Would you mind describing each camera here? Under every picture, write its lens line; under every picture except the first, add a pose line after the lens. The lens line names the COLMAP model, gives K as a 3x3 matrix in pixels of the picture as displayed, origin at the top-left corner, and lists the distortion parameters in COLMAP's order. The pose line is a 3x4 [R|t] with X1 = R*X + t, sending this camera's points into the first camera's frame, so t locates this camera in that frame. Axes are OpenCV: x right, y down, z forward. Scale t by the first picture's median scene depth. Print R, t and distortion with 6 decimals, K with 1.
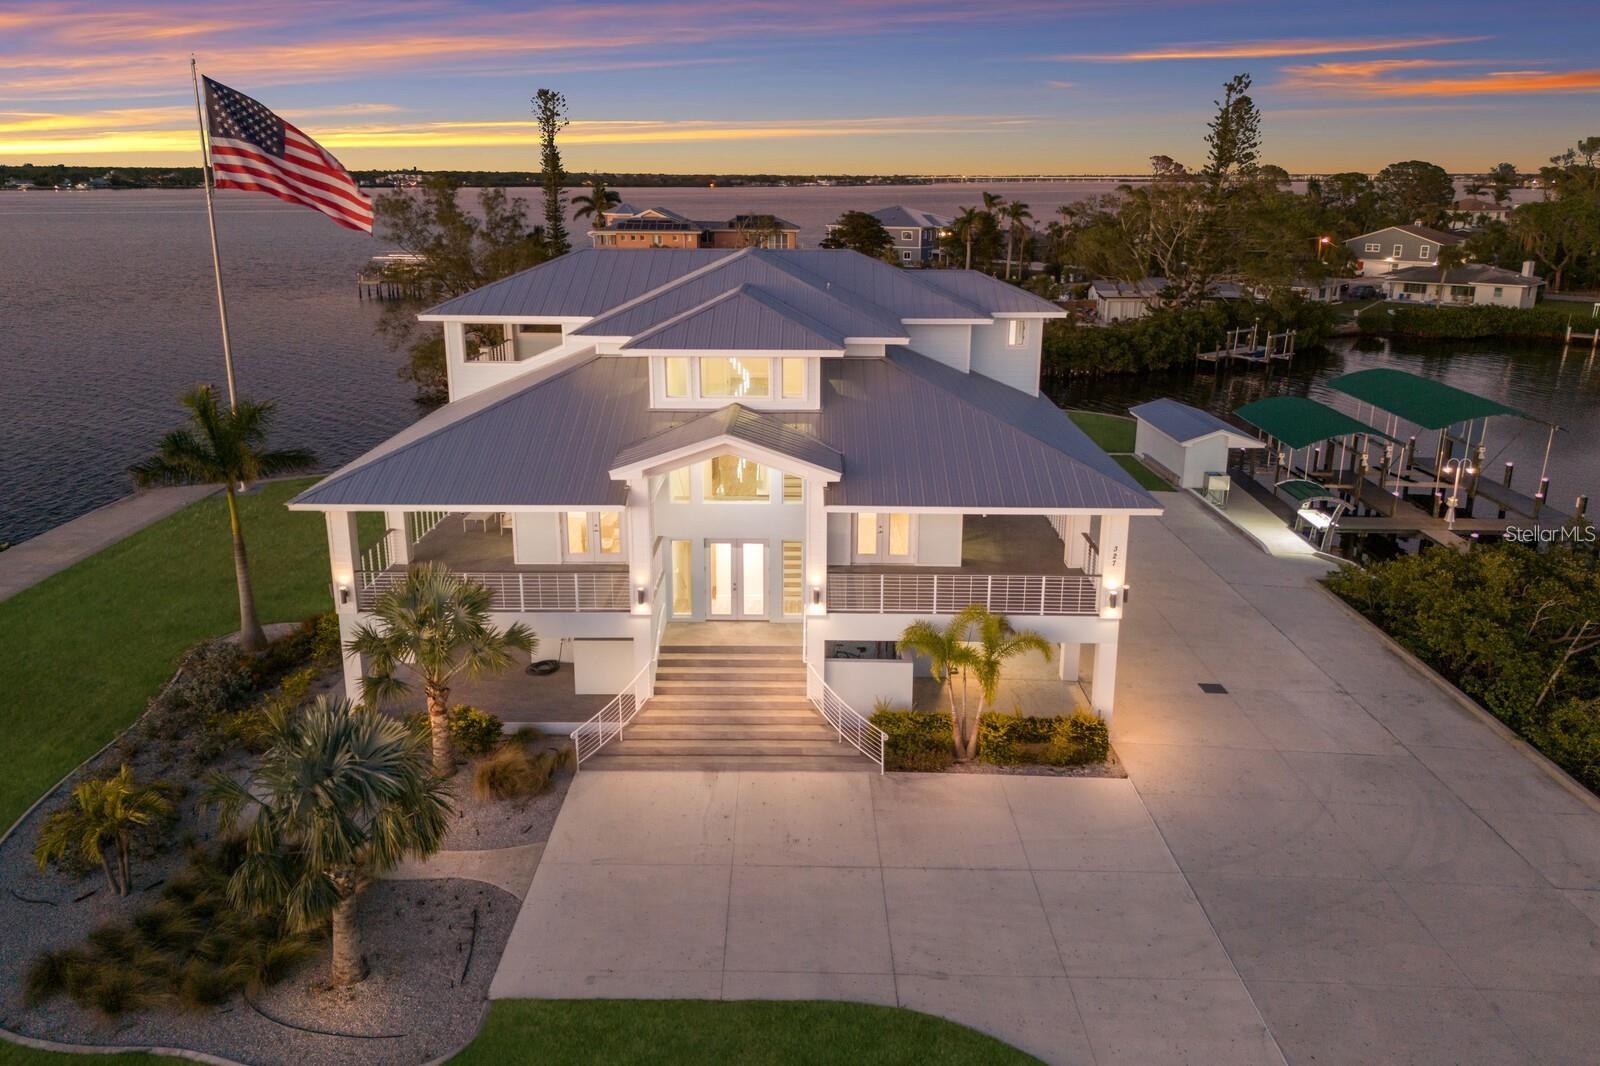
lens RADIAL K [[1184.4, 0, 772.8], [0, 1184.4, 527.2], [0, 0, 1]] dist [0.074861, -0.061915]
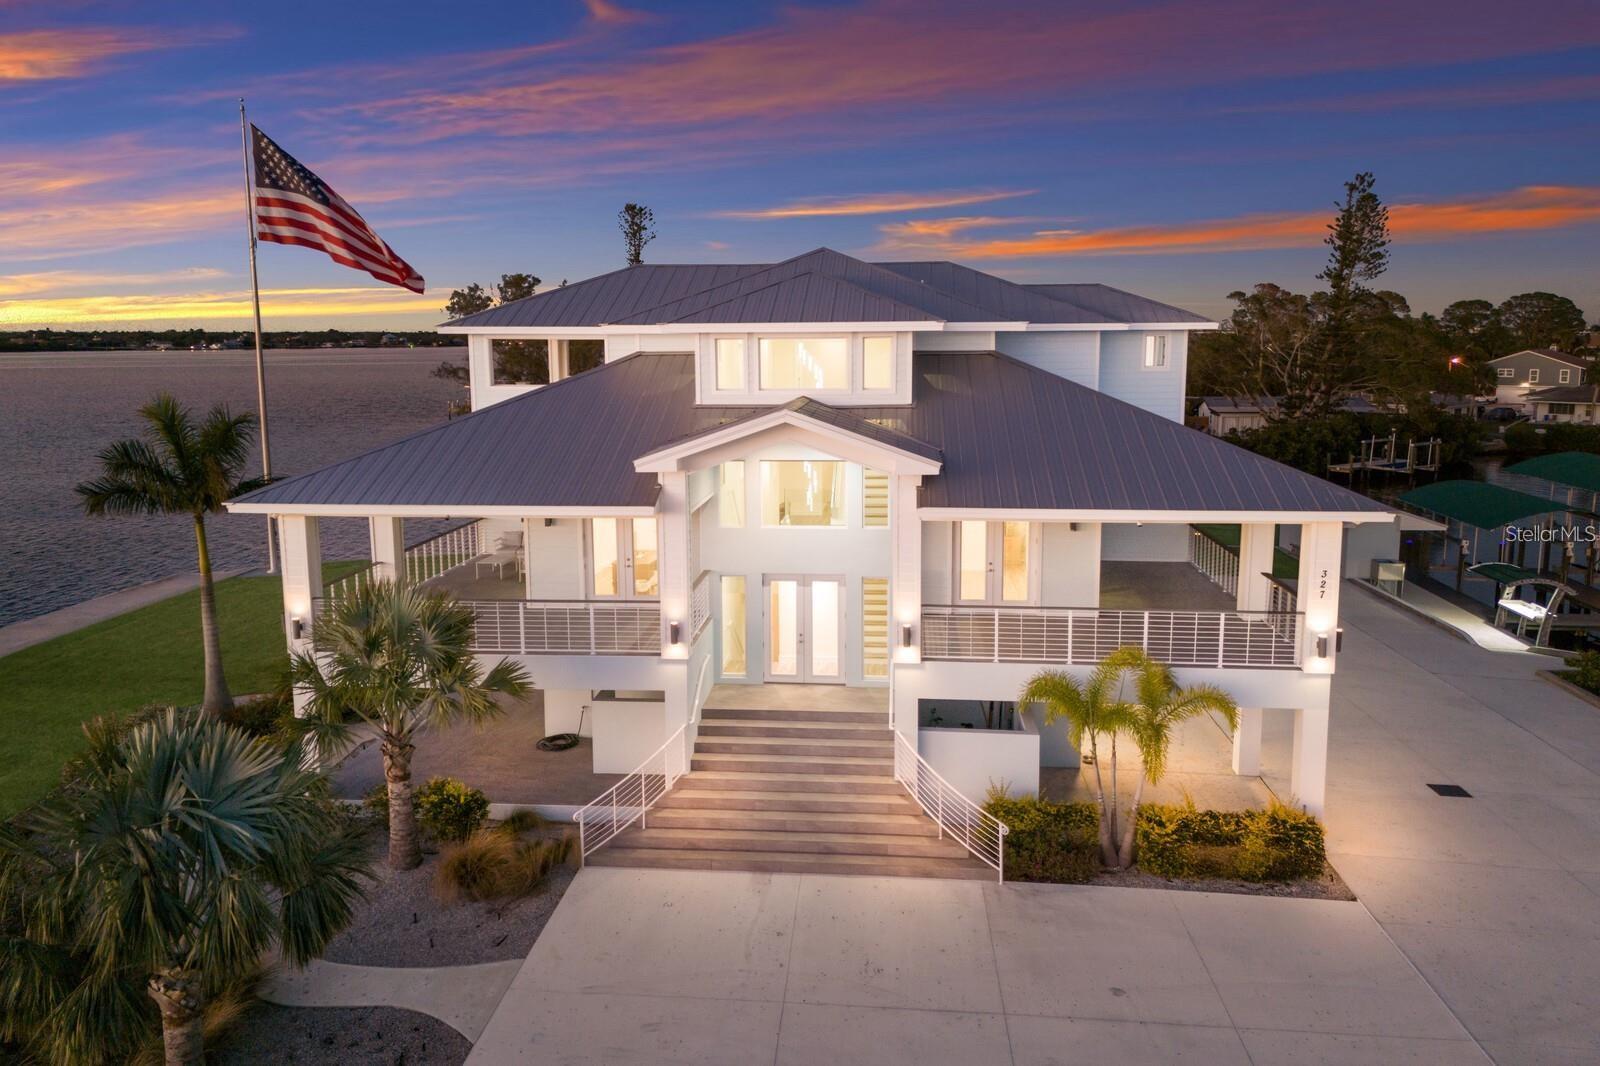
lens RADIAL K [[1184.4, 0, 772.8], [0, 1184.4, 527.2], [0, 0, 1]] dist [0.074861, -0.061915]
pose [[0.997099, 0.006186, -0.075860, 0.008571], [-0.015798, 0.991806, -0.126774, 0.084755], [0.074454, 0.127604, 0.989027, 0.241172]]
